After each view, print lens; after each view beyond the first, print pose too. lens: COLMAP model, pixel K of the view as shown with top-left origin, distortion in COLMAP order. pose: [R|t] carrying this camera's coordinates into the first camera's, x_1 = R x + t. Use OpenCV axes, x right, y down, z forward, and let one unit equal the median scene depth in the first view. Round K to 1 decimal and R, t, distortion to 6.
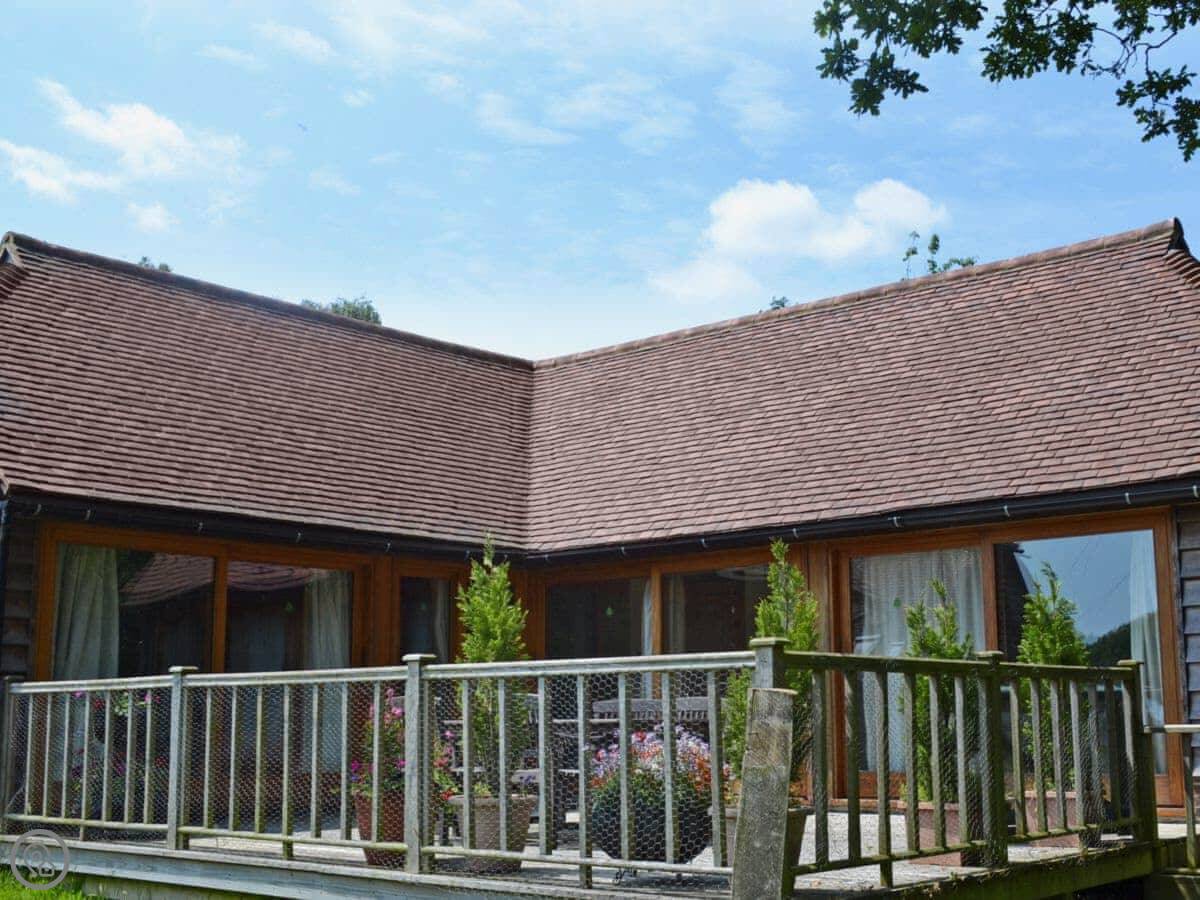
lens RADIAL K [[1701.8, 0, 600.0], [0, 1701.8, 450.0], [0, 0, 1]] dist [-0.042647, -0.387164]
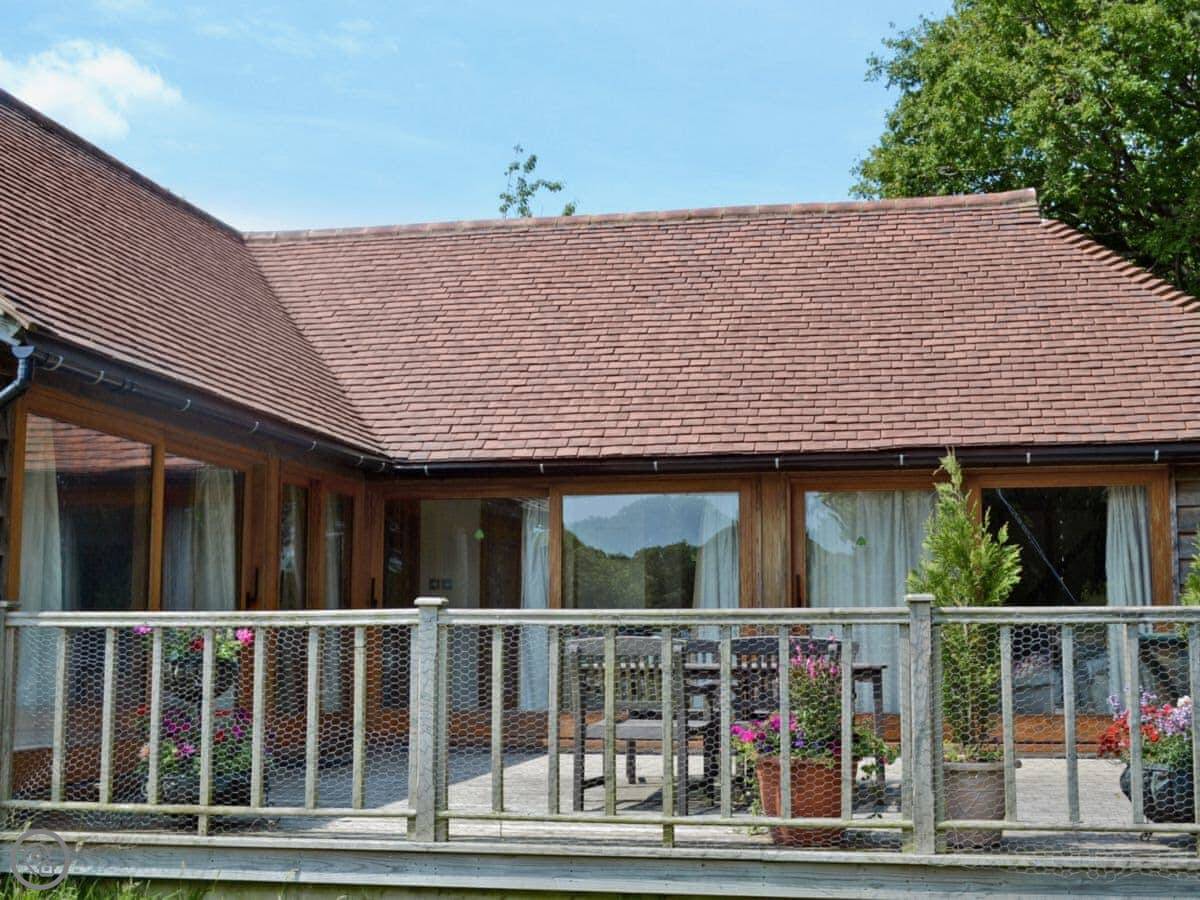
lens RADIAL K [[1701.8, 0, 600.0], [0, 1701.8, 450.0], [0, 0, 1]] dist [-0.042647, -0.387164]
pose [[0.837055, 0.068404, 0.542825, -0.547818], [-0.093883, 0.995395, 0.019335, 0.037284], [-0.539003, -0.067146, 0.839623, 0.300286]]
